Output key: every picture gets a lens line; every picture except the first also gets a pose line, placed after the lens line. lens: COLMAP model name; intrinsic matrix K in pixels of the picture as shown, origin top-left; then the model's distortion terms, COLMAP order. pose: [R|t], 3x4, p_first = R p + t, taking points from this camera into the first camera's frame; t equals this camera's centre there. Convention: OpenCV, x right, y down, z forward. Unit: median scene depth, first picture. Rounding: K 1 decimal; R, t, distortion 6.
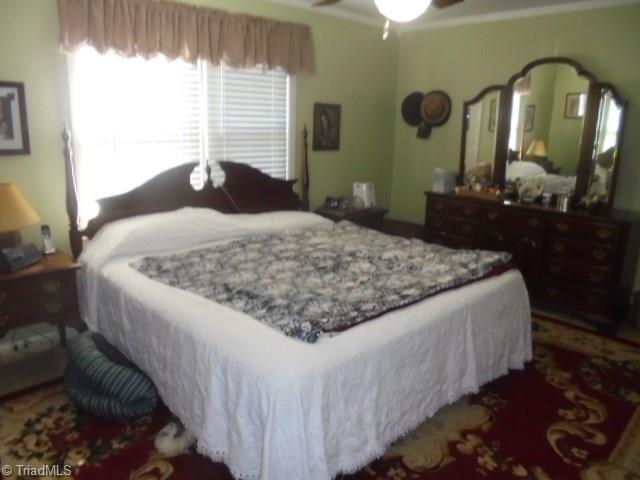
lens RADIAL K [[488.4, 0, 320.4], [0, 488.4, 238.3], [0, 0, 1]] dist [-0.102193, 0.066764]
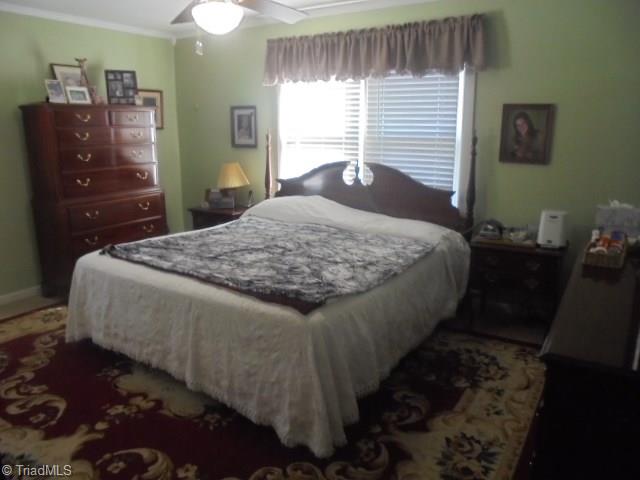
lens RADIAL K [[488.4, 0, 320.0], [0, 488.4, 241.5], [0, 0, 1]] dist [-0.102193, 0.066764]
pose [[0.225472, 0.198162, -0.953884, 0.886959], [-0.222471, 0.963699, 0.147615, -0.126952], [0.948509, 0.178928, 0.261372, 0.645546]]
